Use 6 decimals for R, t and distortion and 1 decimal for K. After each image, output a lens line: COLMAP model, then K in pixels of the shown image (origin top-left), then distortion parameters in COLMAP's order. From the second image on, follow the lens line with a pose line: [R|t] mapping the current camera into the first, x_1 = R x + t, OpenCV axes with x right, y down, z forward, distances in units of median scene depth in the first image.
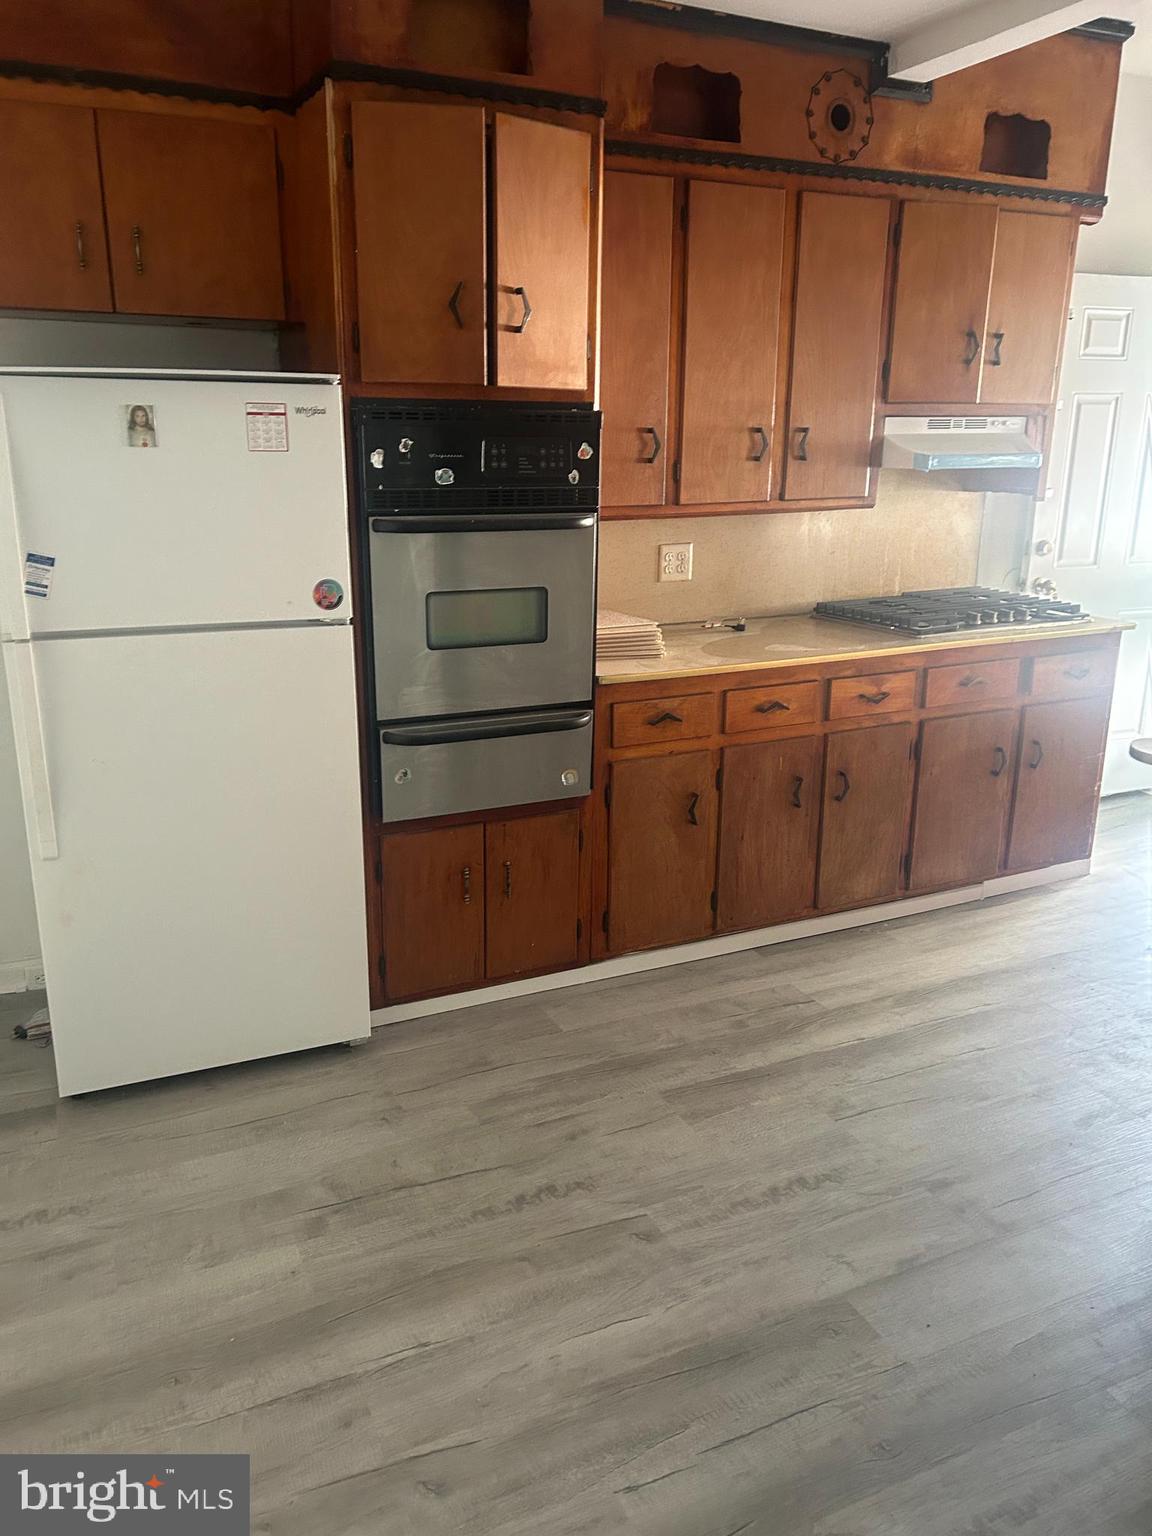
lens RADIAL K [[1163.3, 0, 572.9], [0, 1163.3, 776.7], [0, 0, 1]] dist [0.052950, -0.060004]
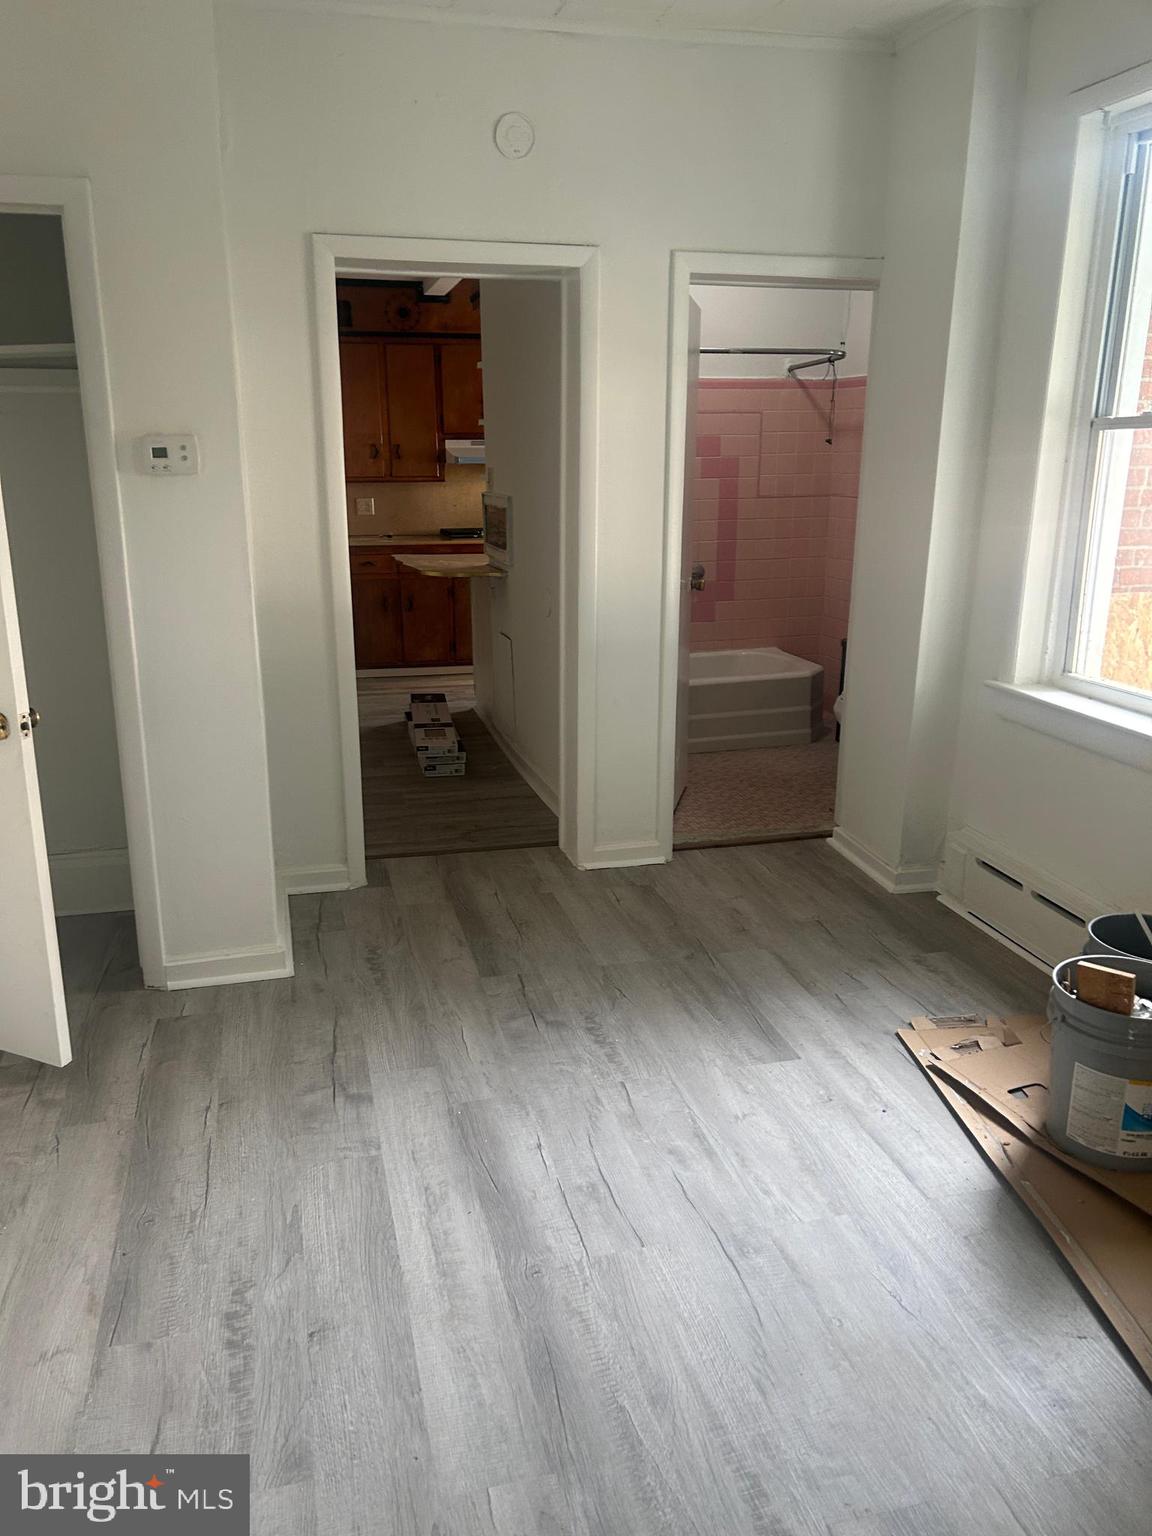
lens RADIAL K [[1163.3, 0, 571.8], [0, 1163.3, 772.6], [0, 0, 1]] dist [0.052950, -0.060004]
pose [[0.980483, 0.047282, -0.190834, 1.141479], [-0.051790, 0.998483, -0.018701, 0.415761], [0.189660, 0.028219, 0.981444, -1.312571]]
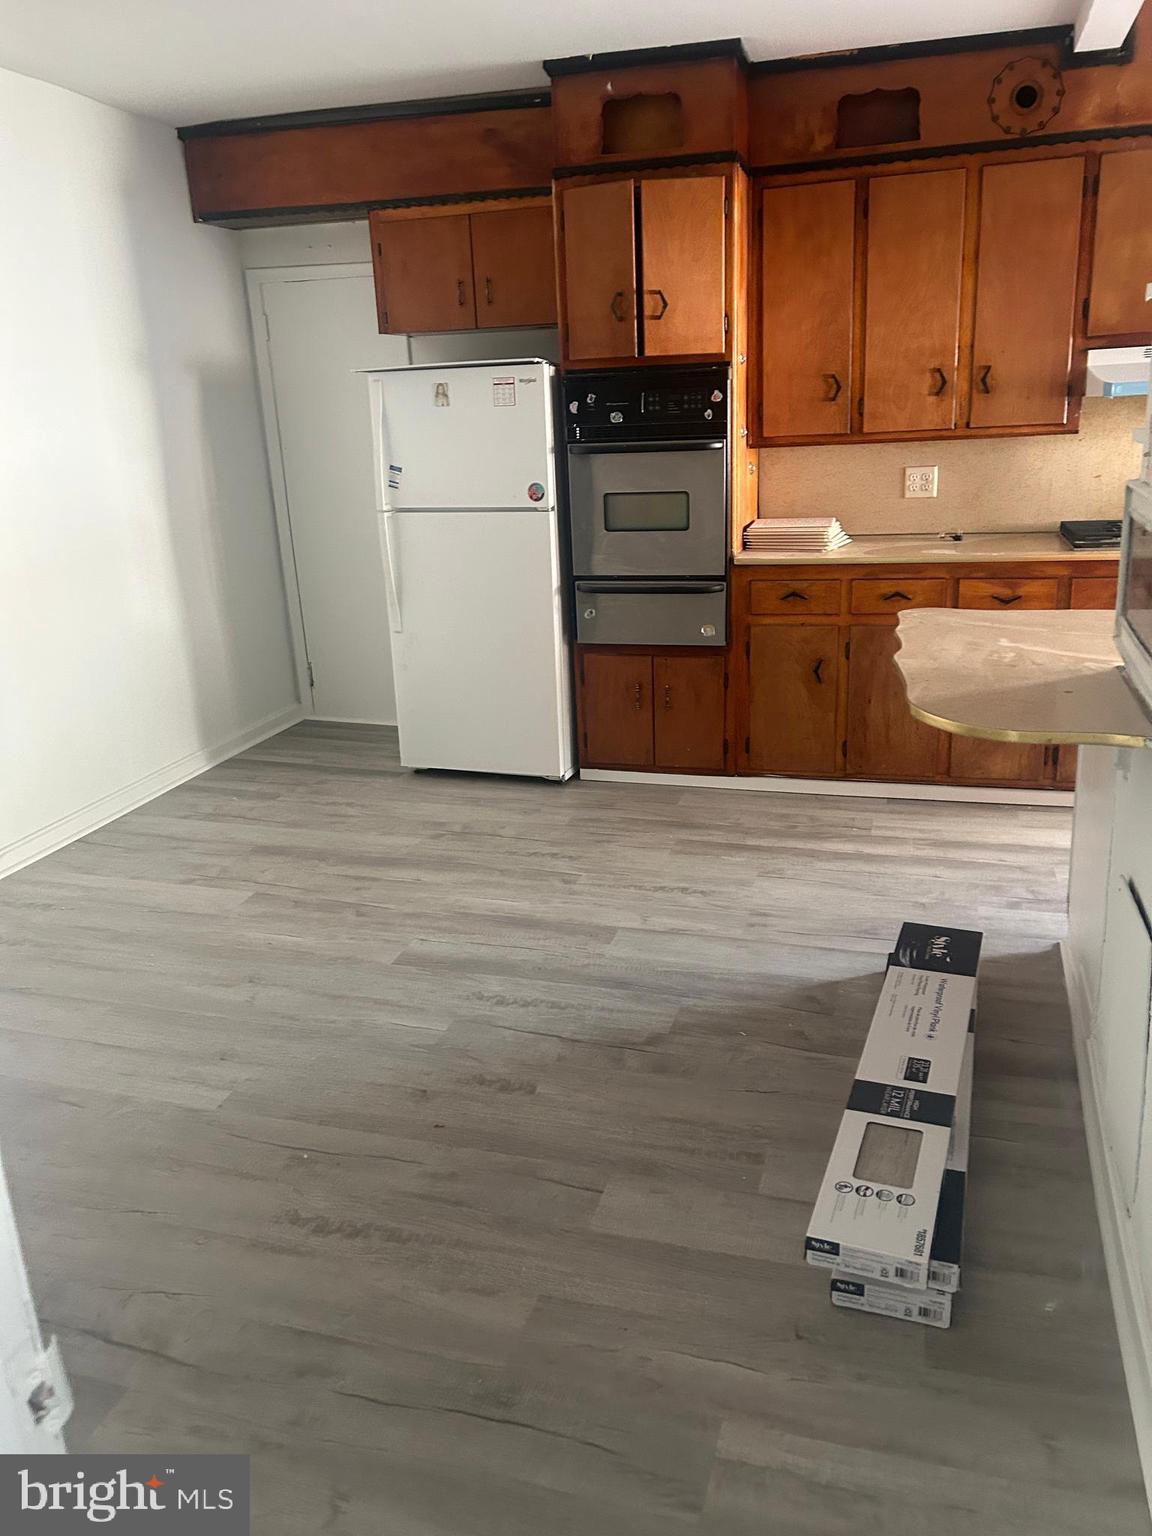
lens RADIAL K [[1163.3, 0, 576.0], [0, 1163.3, 774.8], [0, 0, 1]] dist [0.052950, -0.060004]
pose [[0.739747, 0.167961, -0.651585, 0.843869], [-0.145831, 0.985349, 0.088434, 0.073851], [0.656892, 0.029603, 0.753403, -0.174083]]
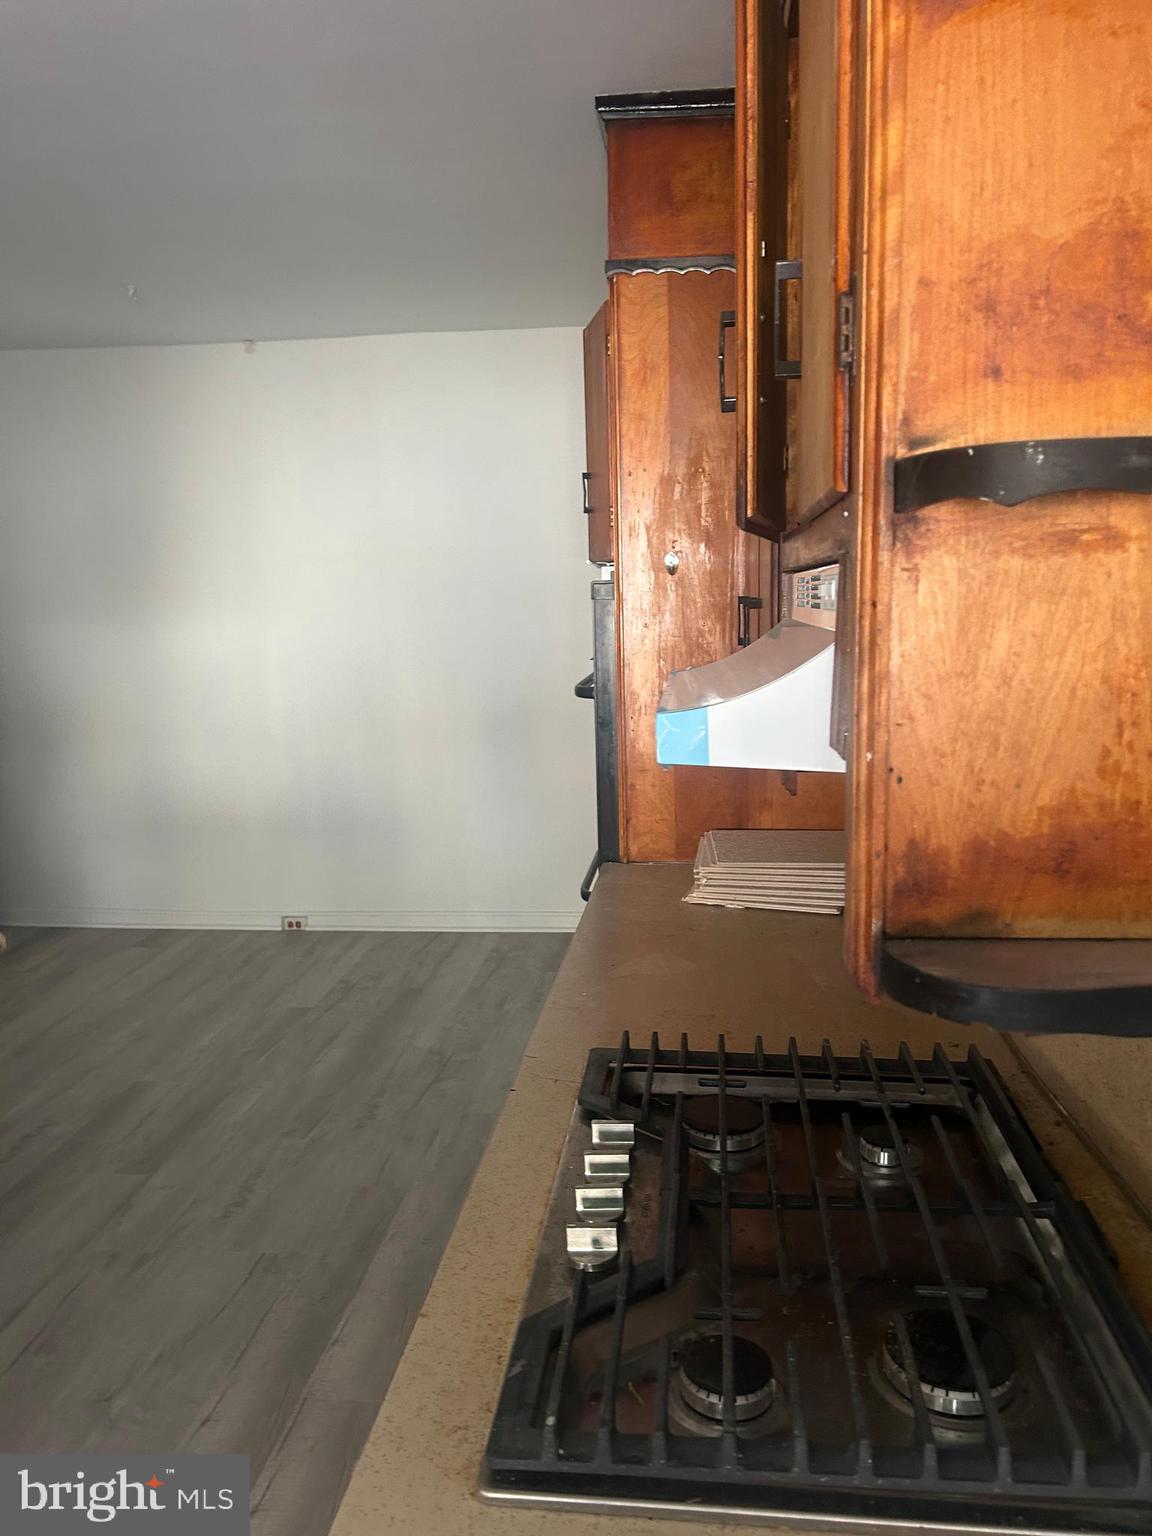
lens RADIAL K [[1163.3, 0, 577.4], [0, 1163.3, 767.6], [0, 0, 1]] dist [0.052950, -0.060004]
pose [[-0.542069, 0.136387, -0.829192, 0.773497], [-0.225315, 0.927022, 0.299773, -0.419817], [0.809564, 0.349327, -0.471780, 1.384425]]
